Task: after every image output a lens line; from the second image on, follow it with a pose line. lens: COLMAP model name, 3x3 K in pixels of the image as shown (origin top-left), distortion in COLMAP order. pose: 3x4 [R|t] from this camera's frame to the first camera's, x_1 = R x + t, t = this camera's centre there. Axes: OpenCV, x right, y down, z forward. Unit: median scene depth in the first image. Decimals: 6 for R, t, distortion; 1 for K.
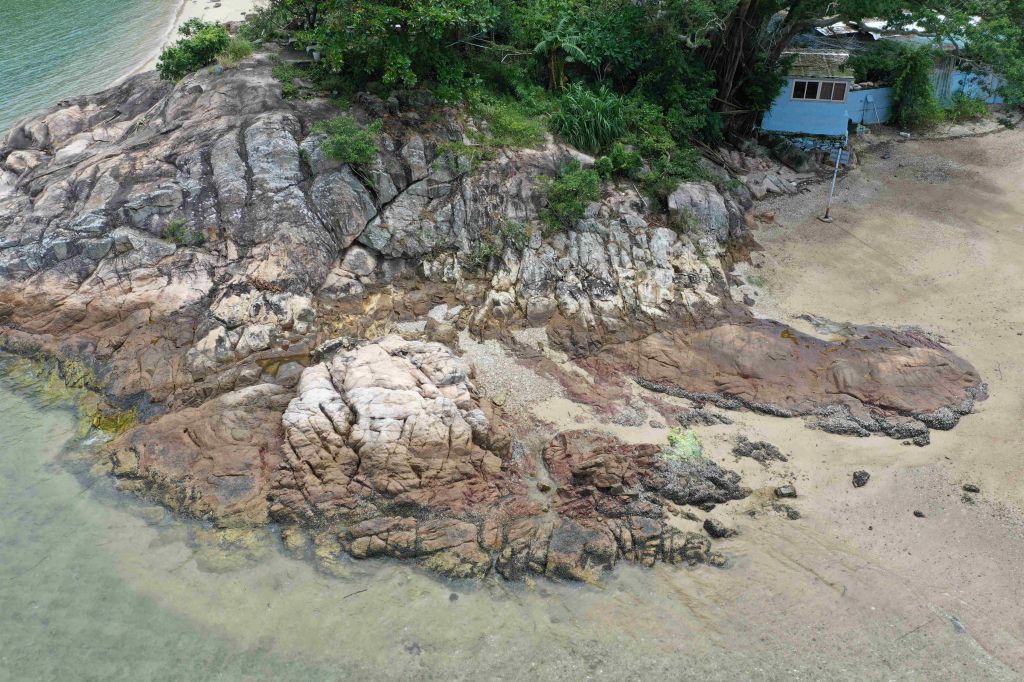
lens RADIAL K [[798.1, 0, 512.0], [0, 798.1, 341.0], [0, 0, 1]] dist [-0.015561, -0.001784]
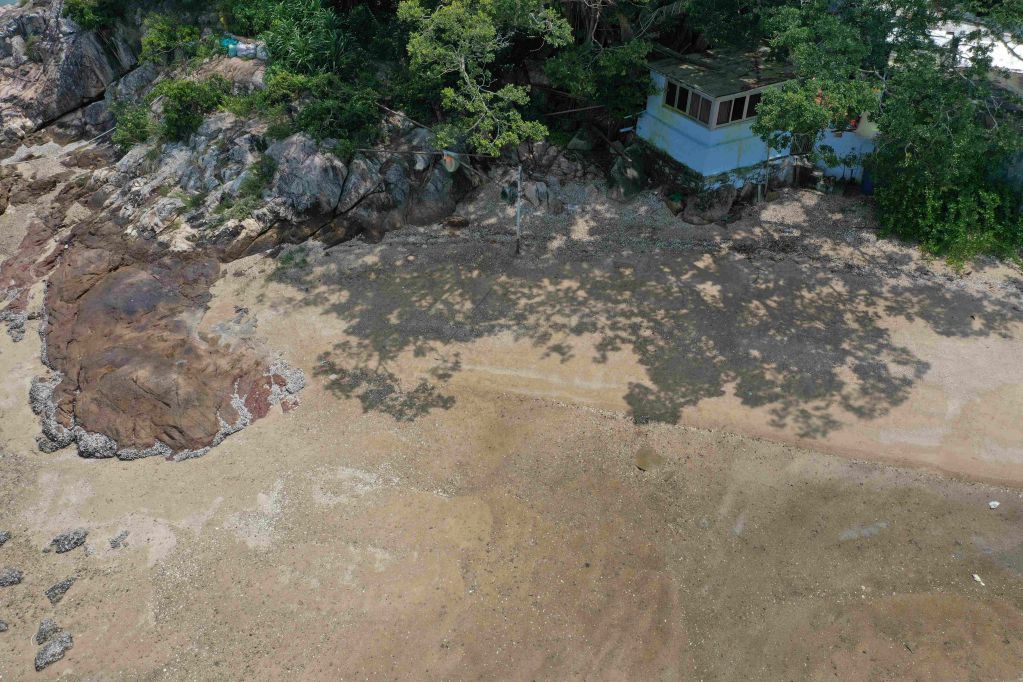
lens RADIAL K [[797.3, 0, 511.5], [0, 797.3, 341.0], [0, 0, 1]] dist [-0.015561, -0.001784]
pose [[0.689395, 0.446048, -0.570768, 1.079967], [-0.389218, 0.892621, 0.227459, -0.312413], [0.610937, 0.065345, 0.788978, 0.495702]]
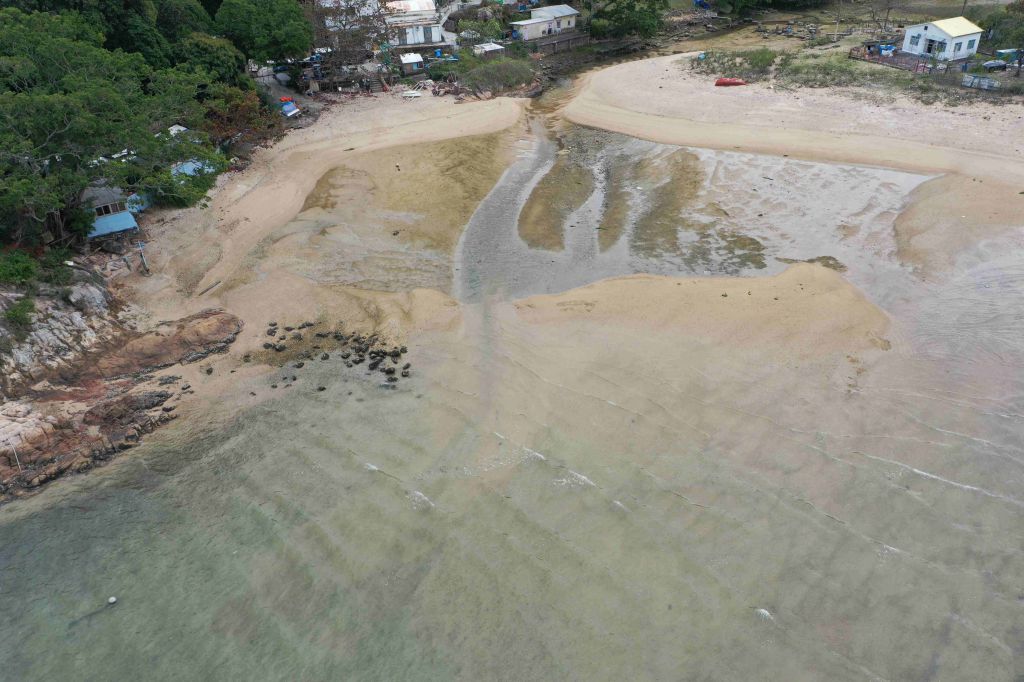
lens RADIAL K [[814.9, 0, 511.3], [0, 814.9, 332.8], [0, 0, 1]] dist [0.012752, -0.001800]
pose [[0.649796, -0.404358, 0.643630, -0.469493], [0.409422, 0.899621, 0.151839, 0.044175], [-0.640421, 0.164852, 0.750123, -1.315180]]
